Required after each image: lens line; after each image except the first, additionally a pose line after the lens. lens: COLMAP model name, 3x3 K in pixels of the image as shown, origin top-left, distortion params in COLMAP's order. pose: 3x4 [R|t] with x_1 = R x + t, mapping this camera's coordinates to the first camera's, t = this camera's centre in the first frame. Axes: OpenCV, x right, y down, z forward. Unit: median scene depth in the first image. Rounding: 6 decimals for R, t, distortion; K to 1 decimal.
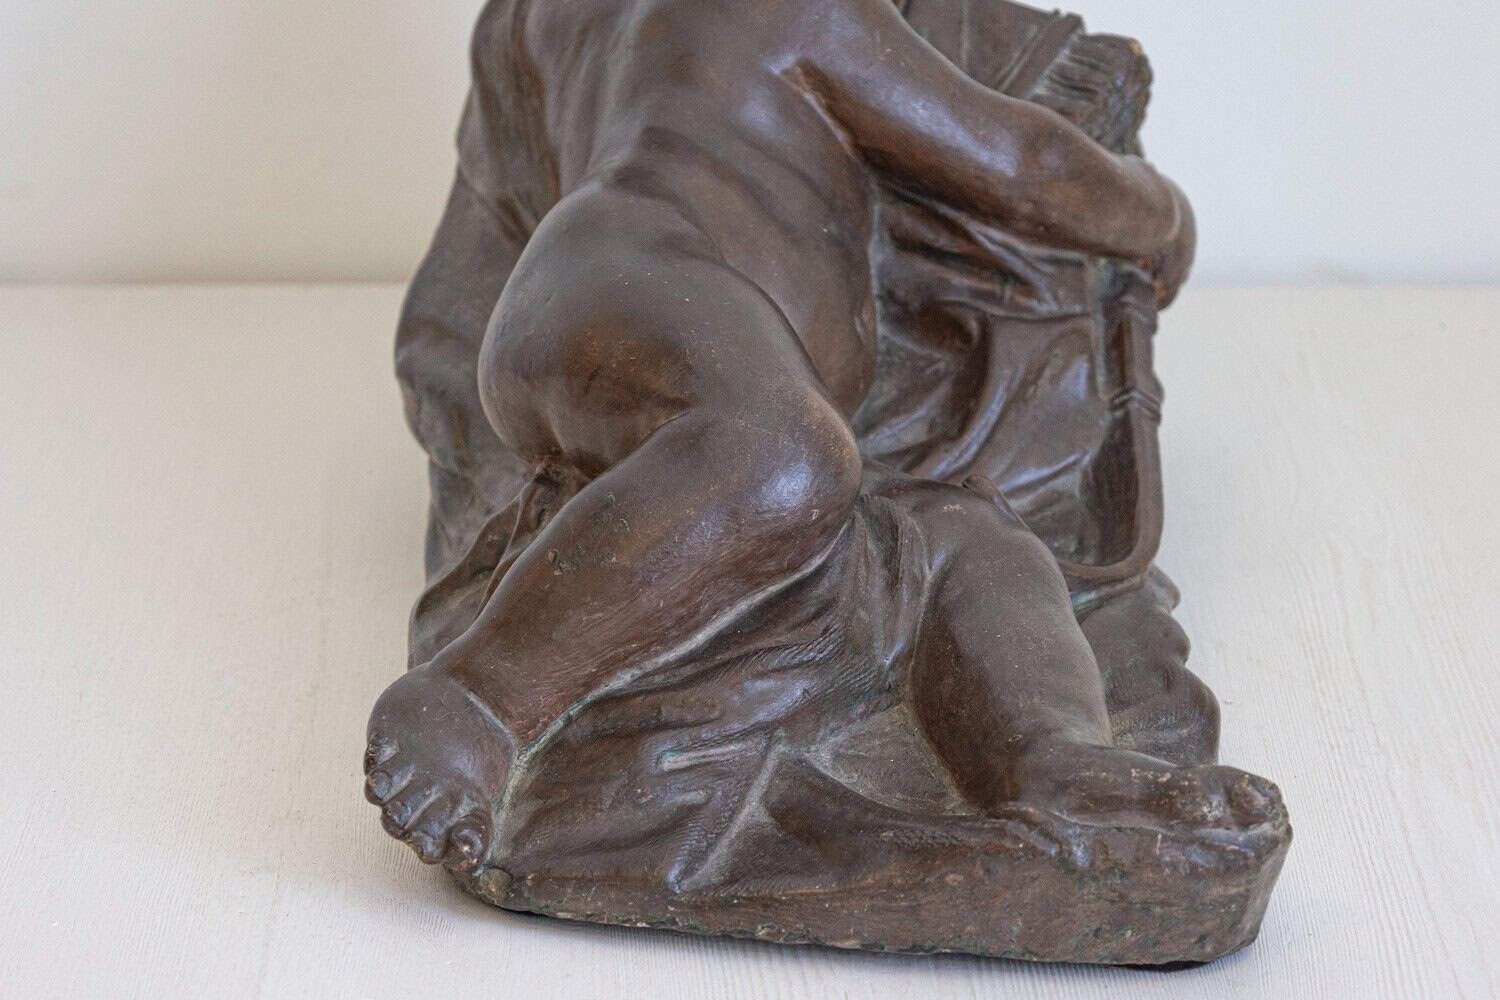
lens RADIAL K [[4519.8, 0, 751.7], [0, 4519.8, 500.6], [0, 0, 1]] dist [0.141750, 0.000000]
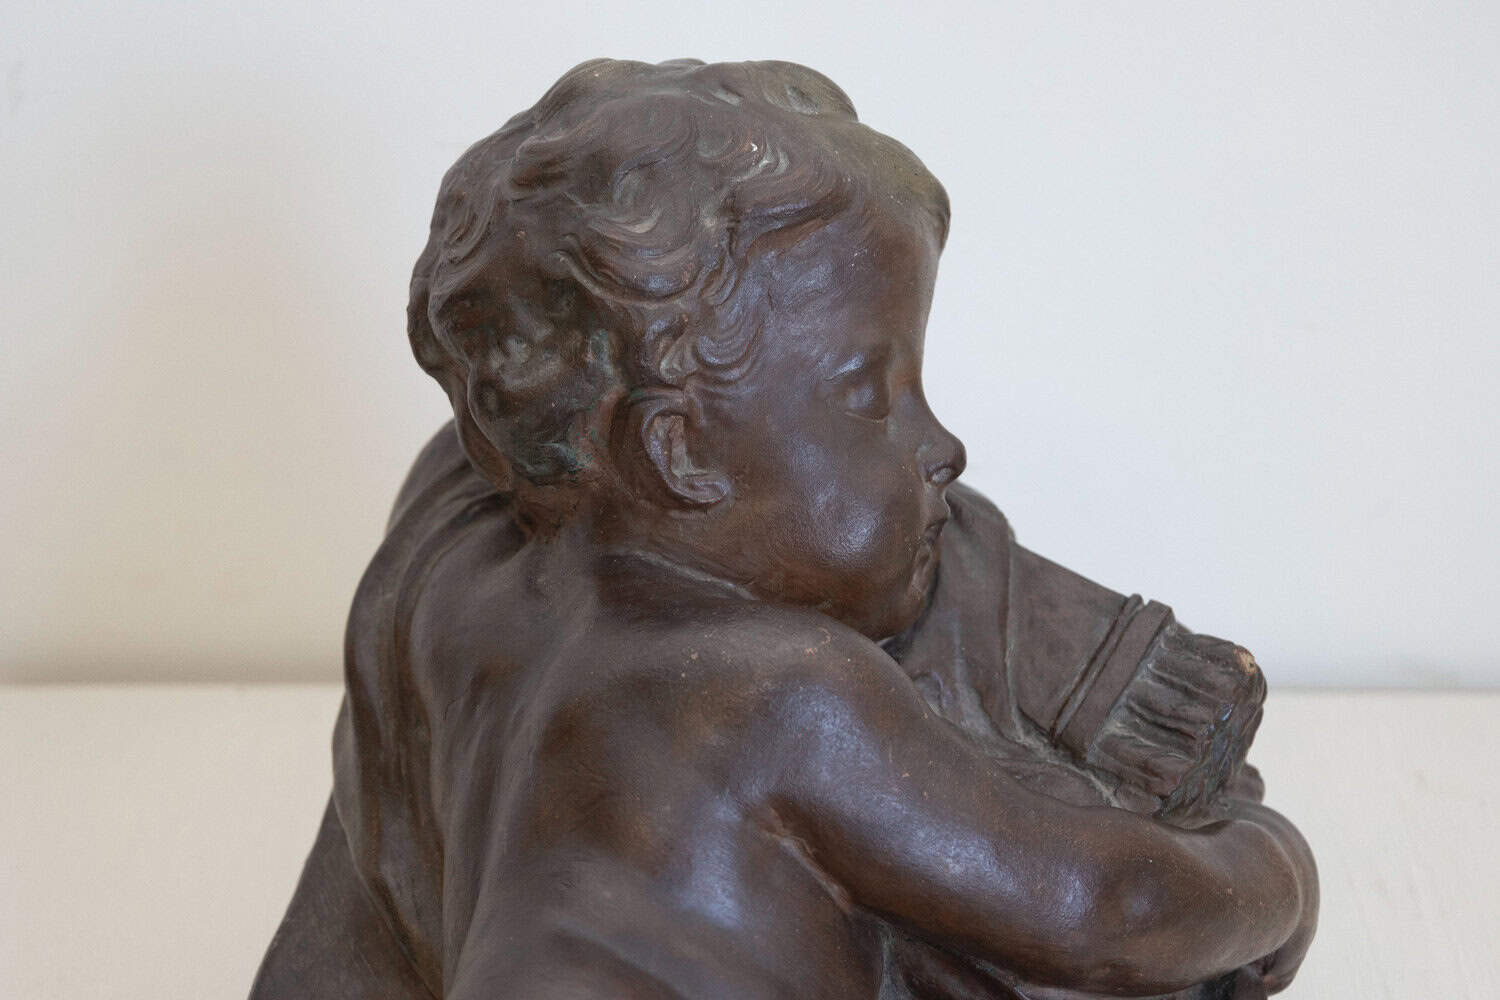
lens RADIAL K [[2855.4, 0, 754.5], [0, 2855.4, 499.5], [0, 0, 1]] dist [0.058870, 0.000000]
pose [[0.999653, 0.008920, -0.024777, 0.018170], [-0.005626, 0.991505, 0.129943, -0.201110], [0.025726, -0.129759, 0.991212, 0.590526]]
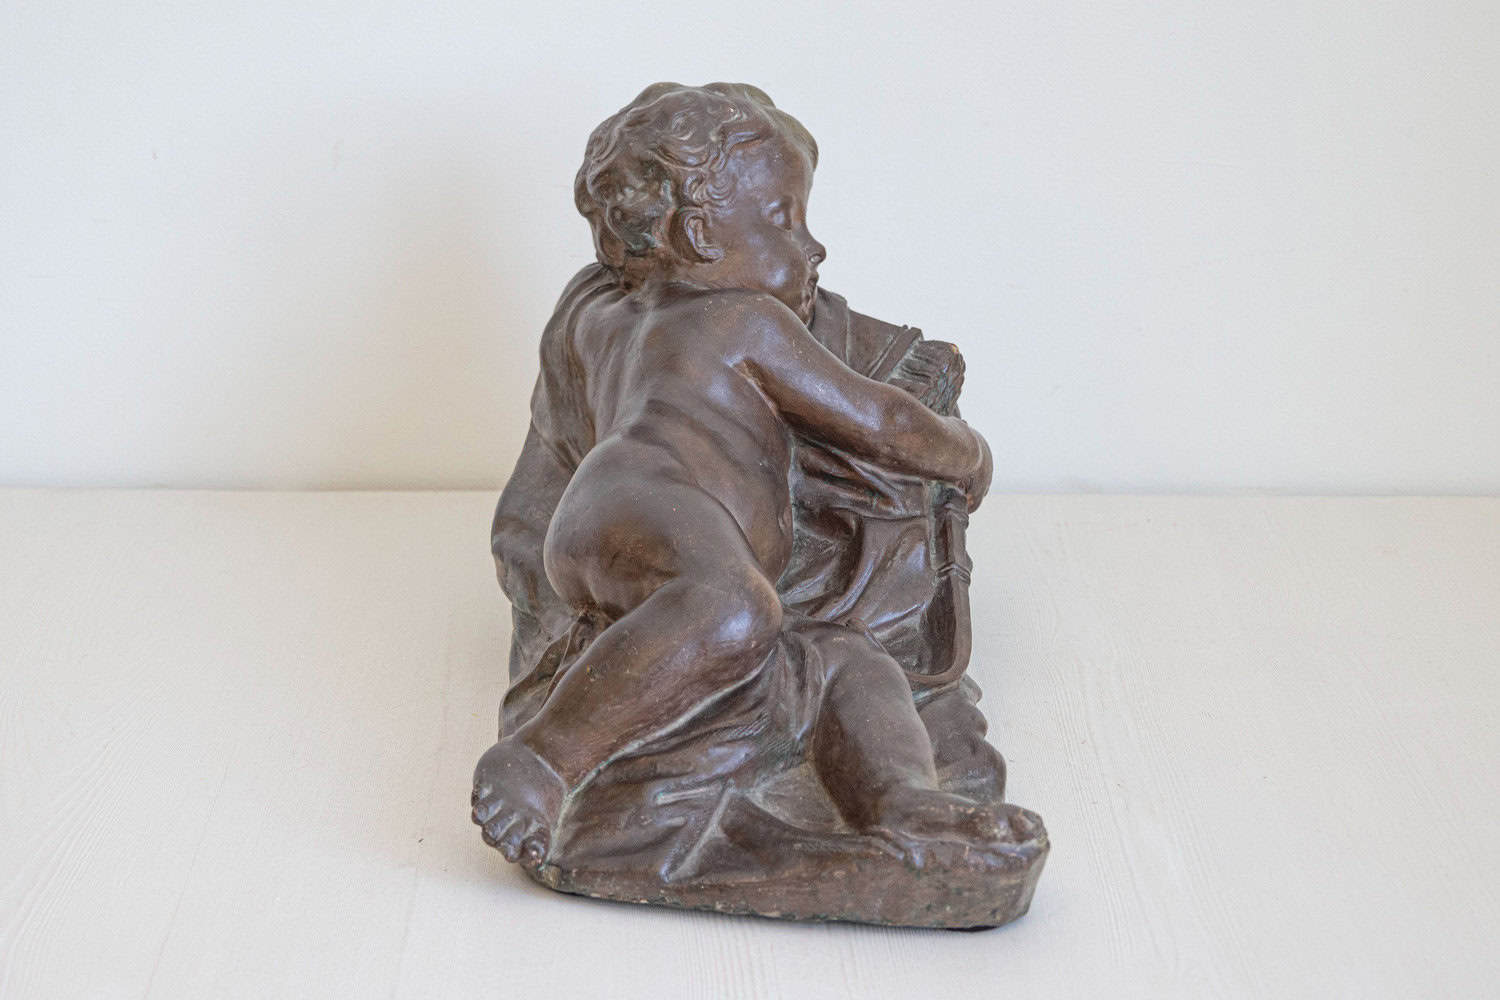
lens RADIAL K [[2934.2, 0, 713.4], [0, 2934.2, 476.3], [0, 0, 1]] dist [0.097973, 0.000000]
pose [[0.999991, 0.003975, -0.001162, 0.000798], [-0.004022, 0.999005, -0.044415, -0.009226], [0.000984, 0.044419, 0.999013, -0.040031]]
